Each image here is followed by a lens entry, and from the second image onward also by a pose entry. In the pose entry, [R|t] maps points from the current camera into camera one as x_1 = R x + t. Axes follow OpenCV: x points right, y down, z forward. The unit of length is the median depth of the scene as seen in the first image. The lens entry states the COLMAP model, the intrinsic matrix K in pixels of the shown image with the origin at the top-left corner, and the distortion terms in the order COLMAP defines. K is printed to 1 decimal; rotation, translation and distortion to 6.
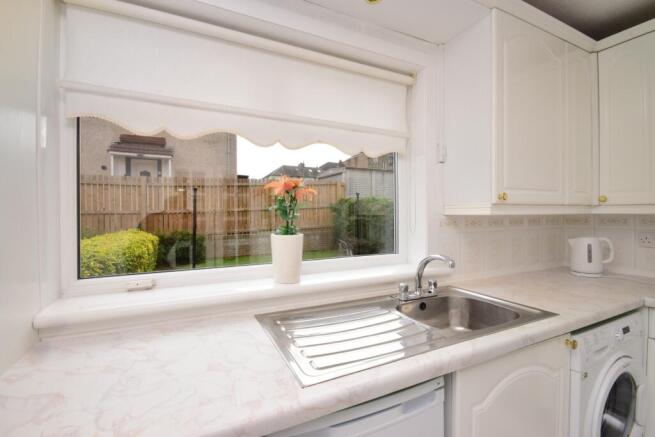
lens RADIAL K [[276.3, 0, 327.5], [0, 276.3, 218.5], [0, 0, 1]] dist [0.000789, 0.000137]
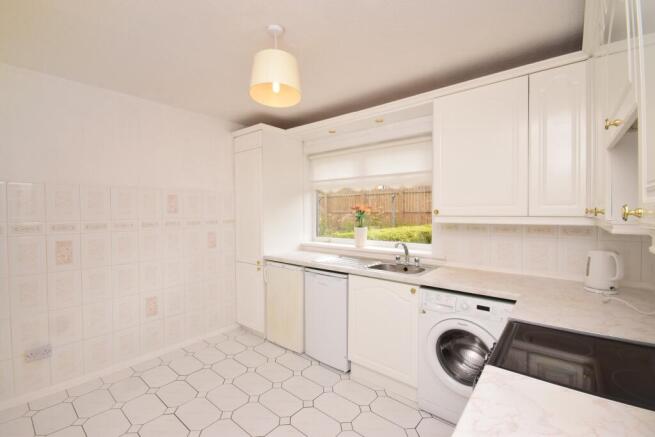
lens RADIAL K [[284.5, 0, 325.3], [0, 284.5, 215.2], [0, 0, 1]] dist [-0.000344, -0.000051]
pose [[0.408812, 0.008552, -0.912579, 1.703389], [-0.012504, 0.999915, 0.003769, -0.047425], [0.912533, 0.009870, 0.408884, -0.261656]]
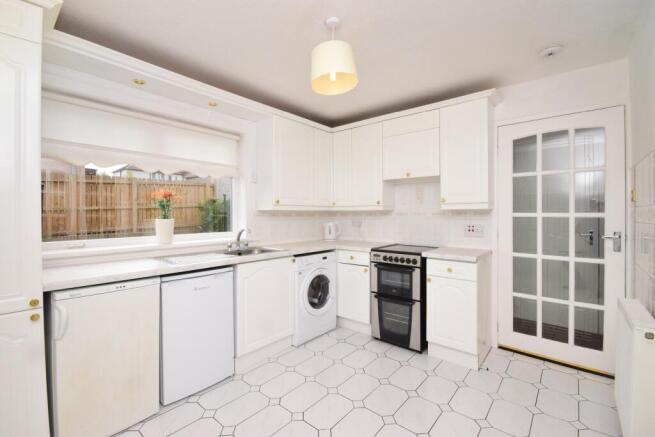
lens RADIAL K [[285.4, 0, 321.8], [0, 285.4, 214.7], [0, 0, 1]] dist [0.000953, 0.000096]
pose [[0.918220, 0.001274, 0.396068, 0.059593], [0.005950, 0.999838, -0.017010, 0.057077], [-0.396025, 0.017976, 0.918064, -1.064642]]
